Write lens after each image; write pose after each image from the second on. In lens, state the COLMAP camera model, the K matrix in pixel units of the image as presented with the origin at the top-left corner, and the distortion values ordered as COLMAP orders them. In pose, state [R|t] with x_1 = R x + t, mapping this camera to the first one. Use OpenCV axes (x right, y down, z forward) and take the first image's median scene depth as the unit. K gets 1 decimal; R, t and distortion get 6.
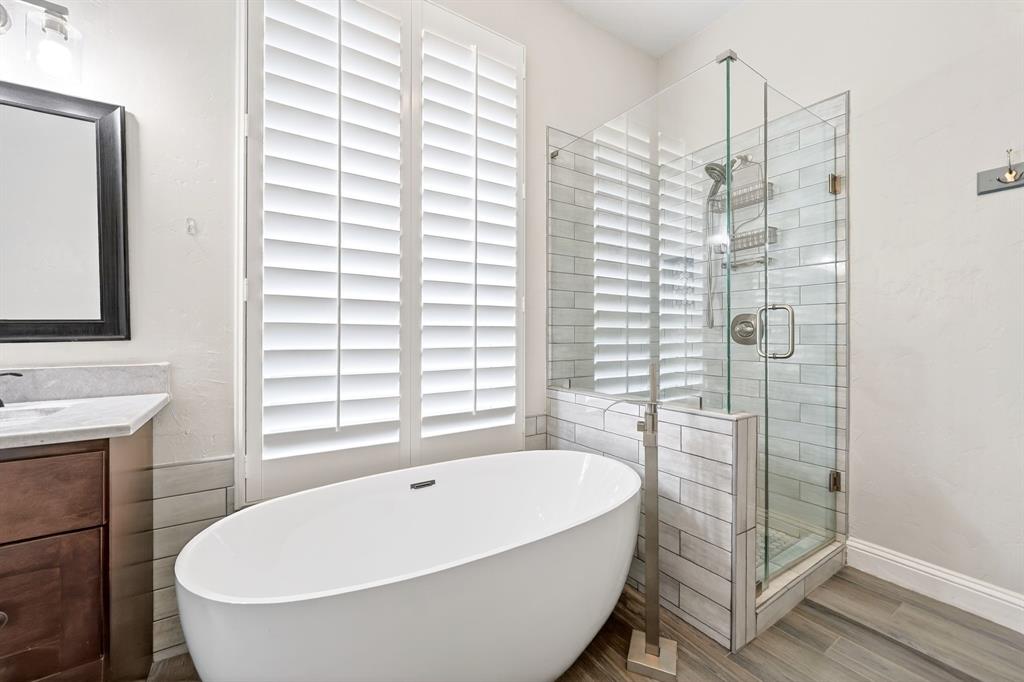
lens RADIAL K [[384.0, 0, 521.1], [0, 384.0, 337.4], [0, 0, 1]] dist [-0.012242, 0.000205]
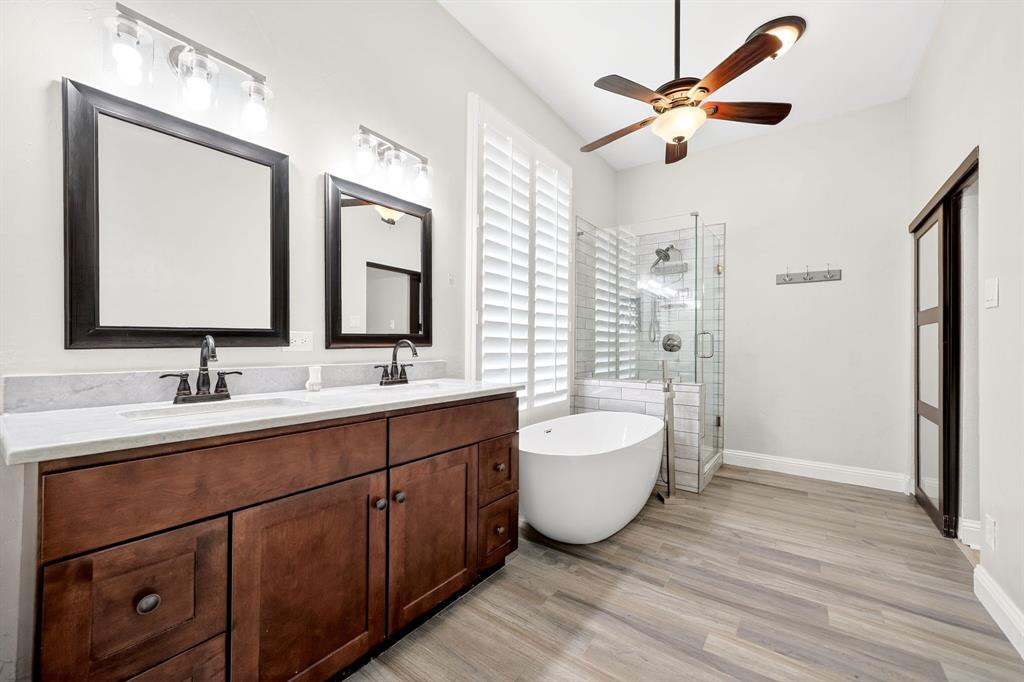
lens RADIAL K [[384.0, 0, 502.6], [0, 384.0, 347.2], [0, 0, 1]] dist [-0.012242, 0.000205]
pose [[0.943046, 0.006438, 0.332601, -0.882049], [-0.006799, 0.999977, -0.000079, 0.003654], [-0.332594, -0.002187, 0.943068, -0.488861]]
